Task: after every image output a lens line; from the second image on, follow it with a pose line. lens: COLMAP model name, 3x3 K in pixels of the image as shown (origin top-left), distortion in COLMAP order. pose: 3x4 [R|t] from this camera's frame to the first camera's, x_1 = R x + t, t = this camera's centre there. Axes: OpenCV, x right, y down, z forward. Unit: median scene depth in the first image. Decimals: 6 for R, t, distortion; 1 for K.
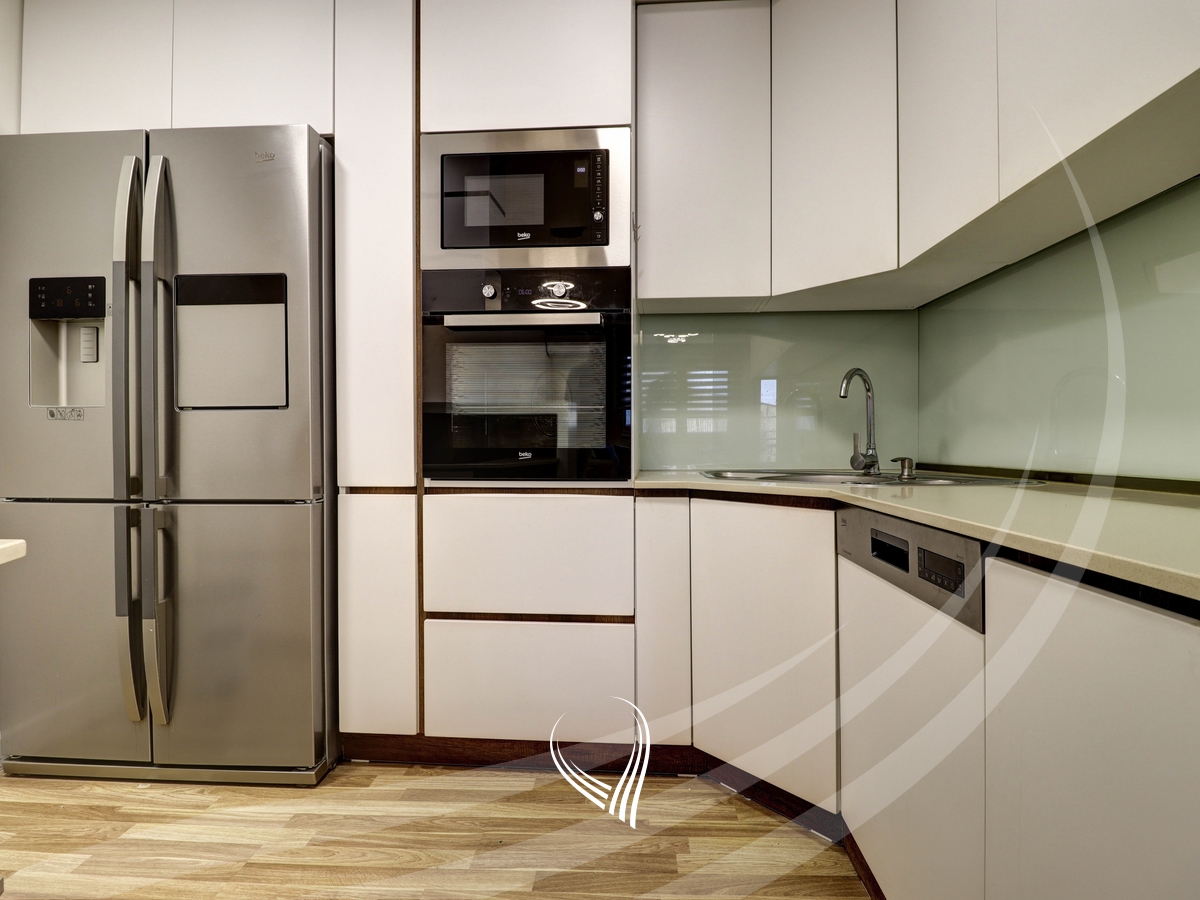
lens RADIAL K [[652.0, 0, 591.3], [0, 652.0, 444.7], [0, 0, 1]] dist [-0.010158, -0.011265]
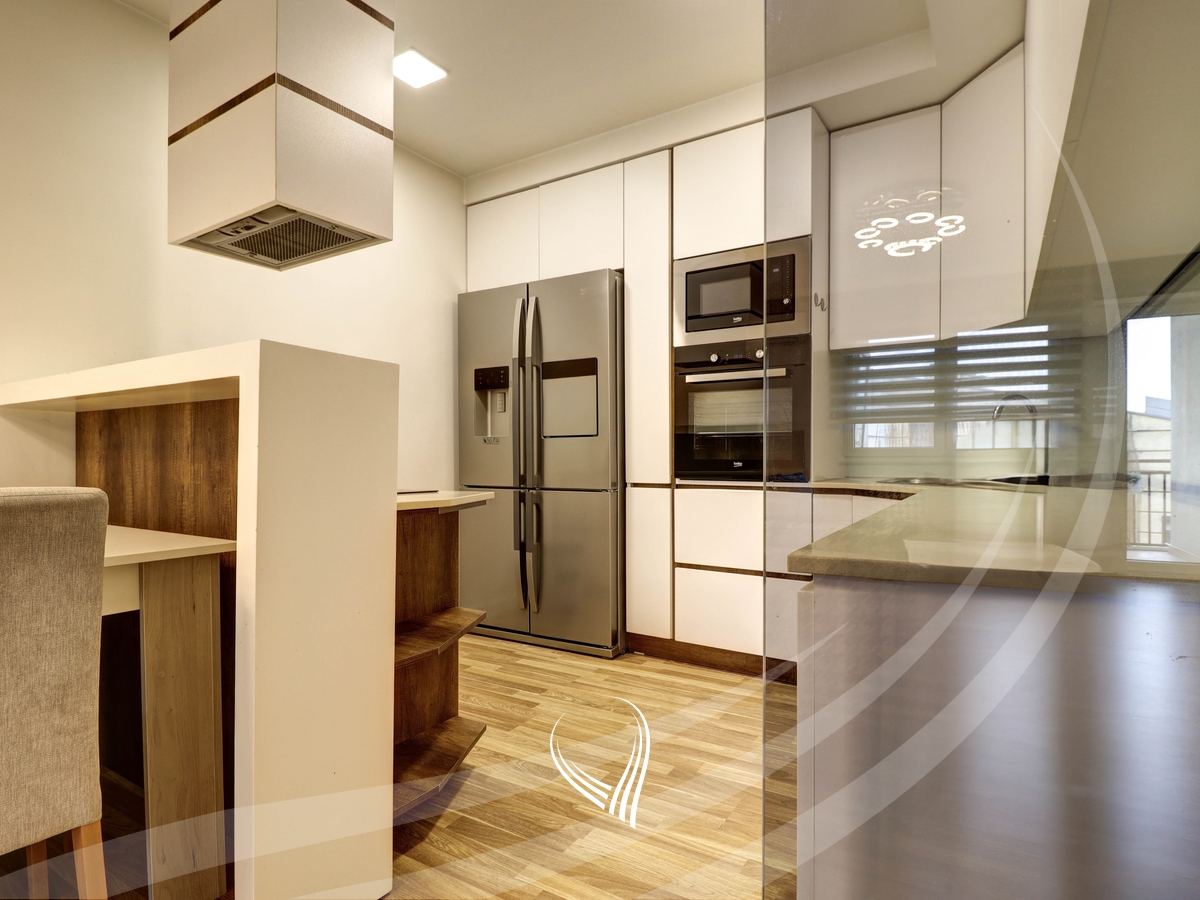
lens RADIAL K [[652.0, 0, 600.4], [0, 652.0, 455.6], [0, 0, 1]] dist [-0.010158, -0.011265]
pose [[0.885816, -0.000781, -0.464036, 0.332456], [0.000290, 0.999999, -0.001131, -0.002551], [0.464037, 0.000867, 0.885815, -0.513546]]
